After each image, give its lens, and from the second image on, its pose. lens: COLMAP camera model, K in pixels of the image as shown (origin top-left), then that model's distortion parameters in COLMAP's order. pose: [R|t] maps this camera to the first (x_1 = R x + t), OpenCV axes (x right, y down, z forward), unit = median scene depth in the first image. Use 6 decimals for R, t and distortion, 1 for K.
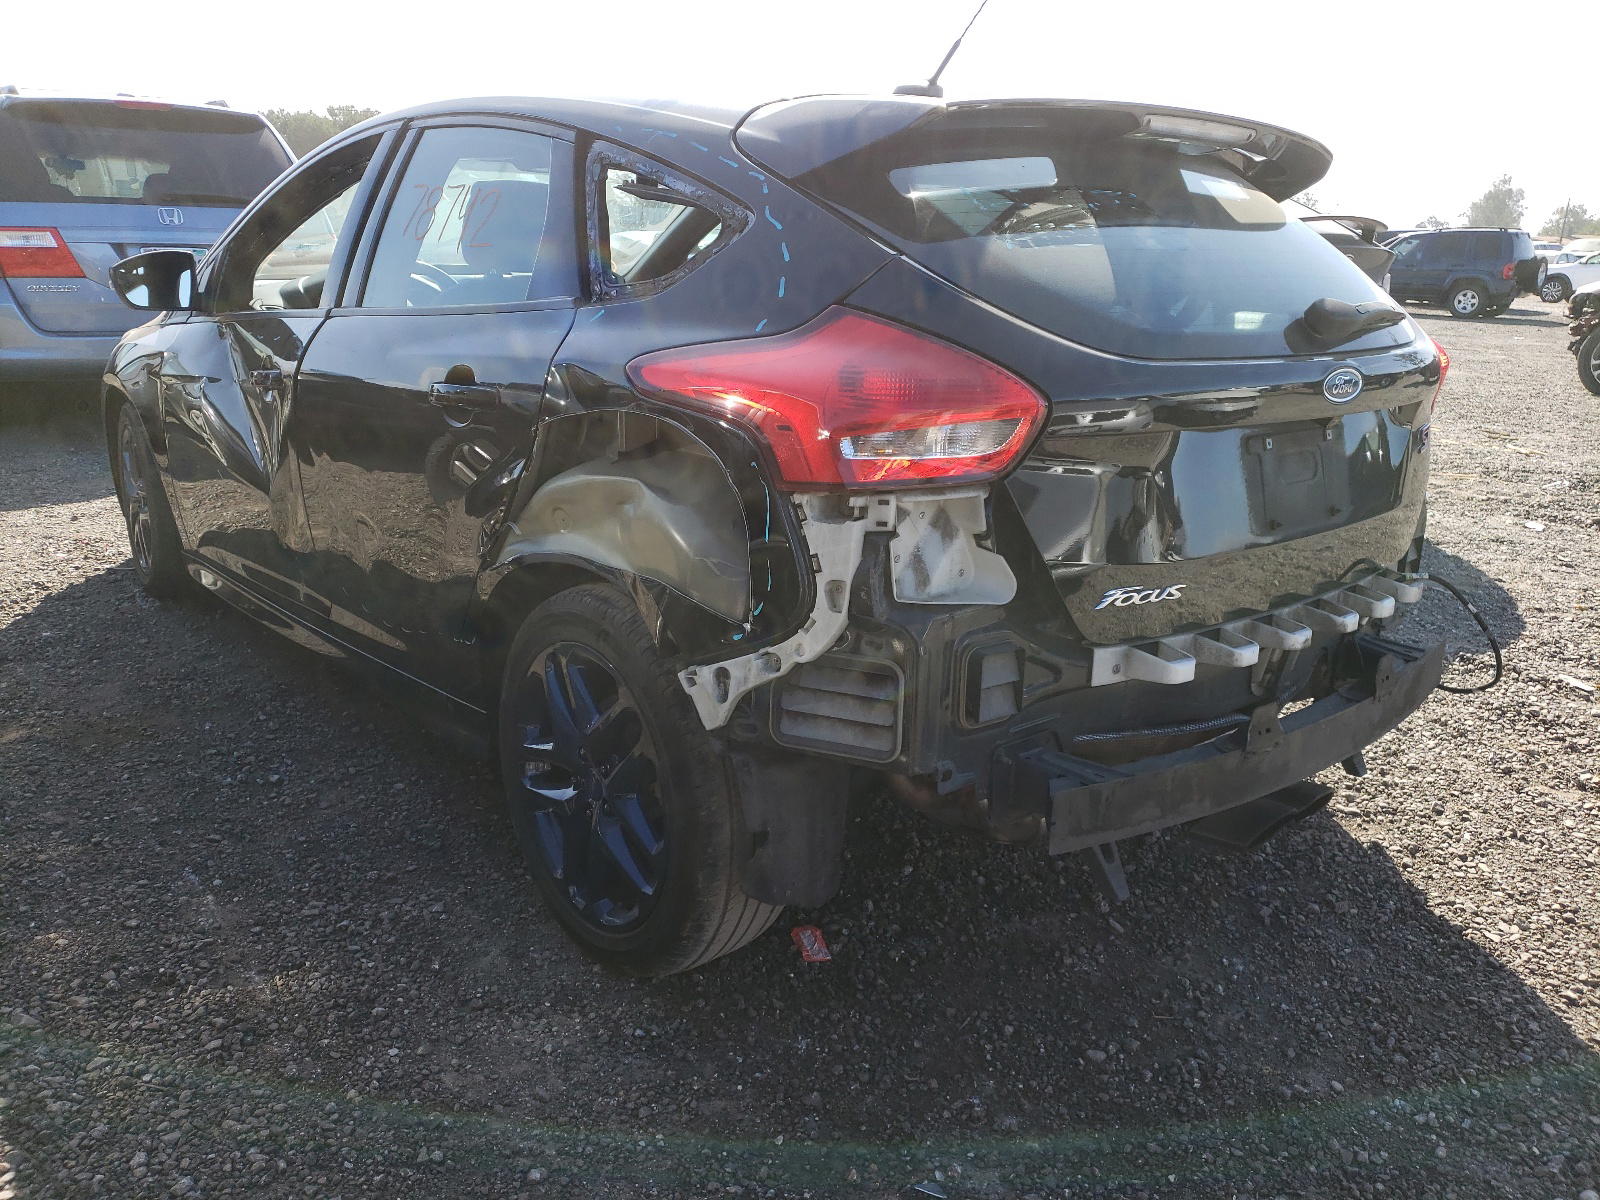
lens RADIAL K [[1223.3, 0, 823.5], [0, 1223.3, 598.9], [0, 0, 1]] dist [0.005170, -0.002789]
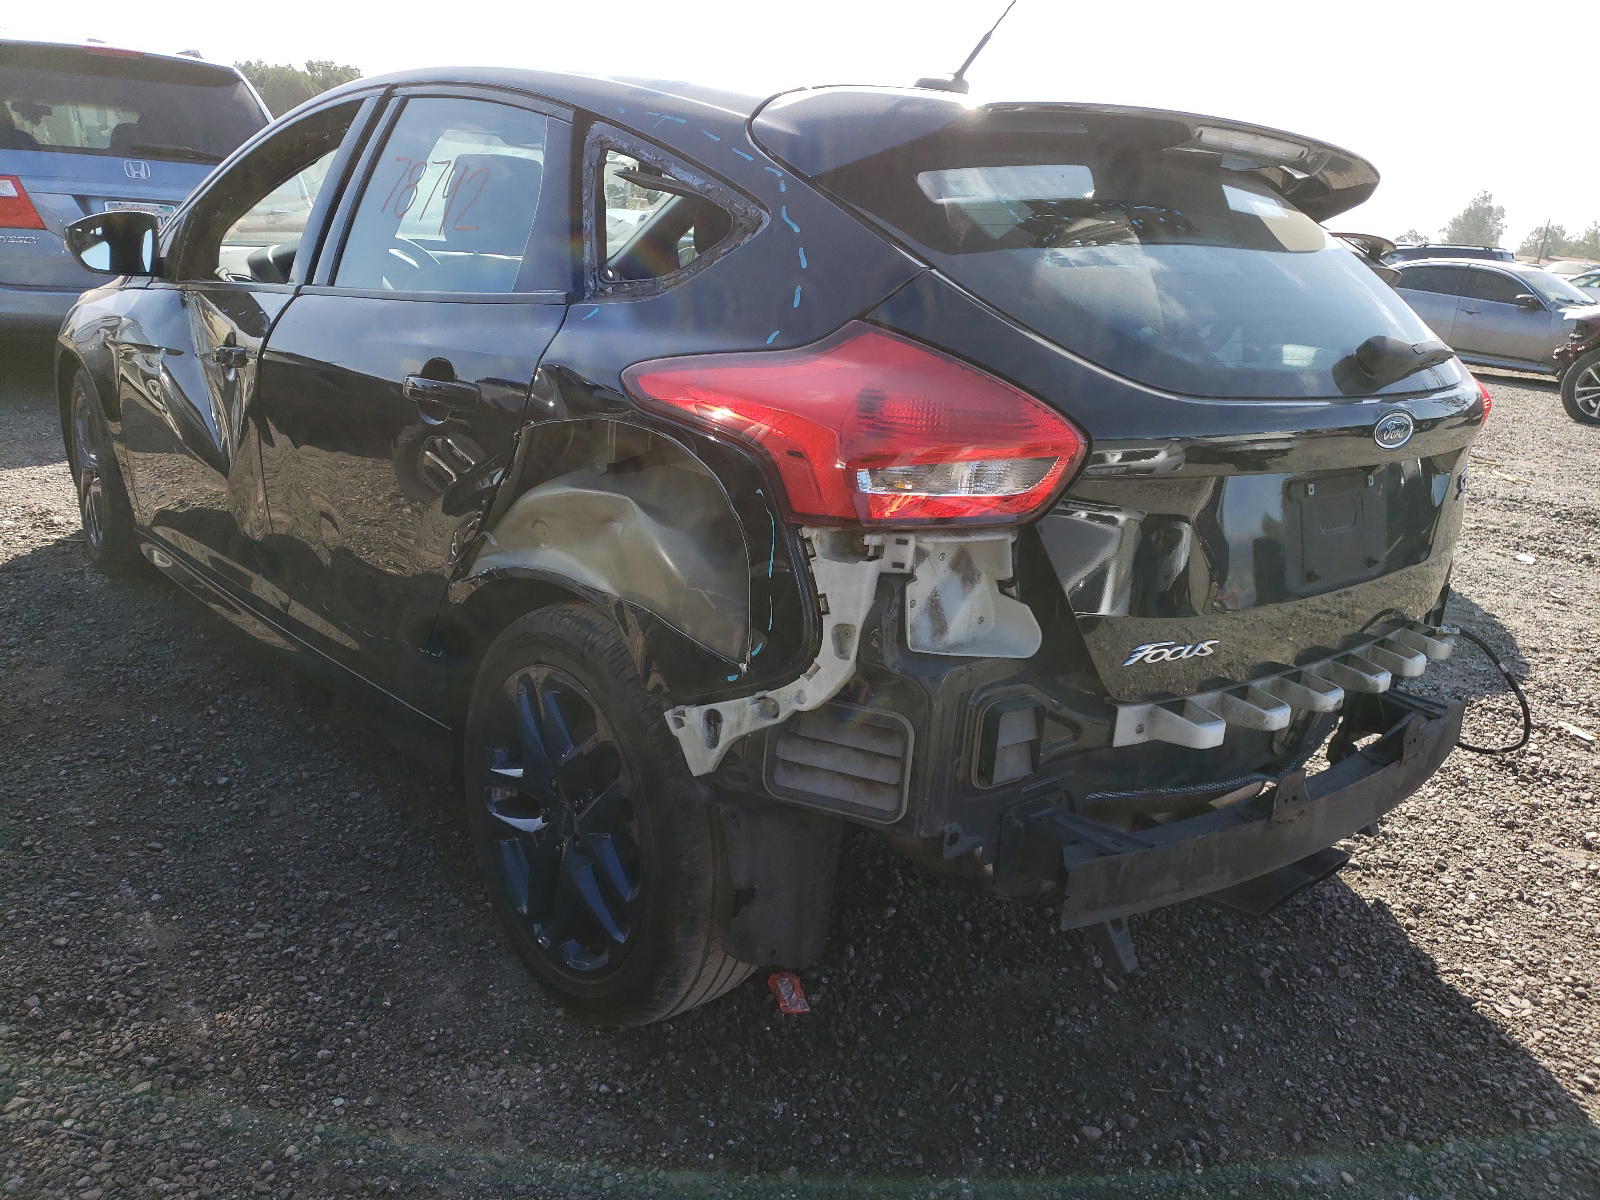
lens RADIAL K [[1201.6, 0, 800.0], [0, 1201.6, 600.0], [0, 0, 1]] dist [0.002510, 0.005708]
pose [[0.998849, 0.044580, 0.017685, -0.032726], [-0.044956, 0.998758, 0.021463, -0.041747], [-0.016706, -0.022233, 0.999613, 0.085941]]
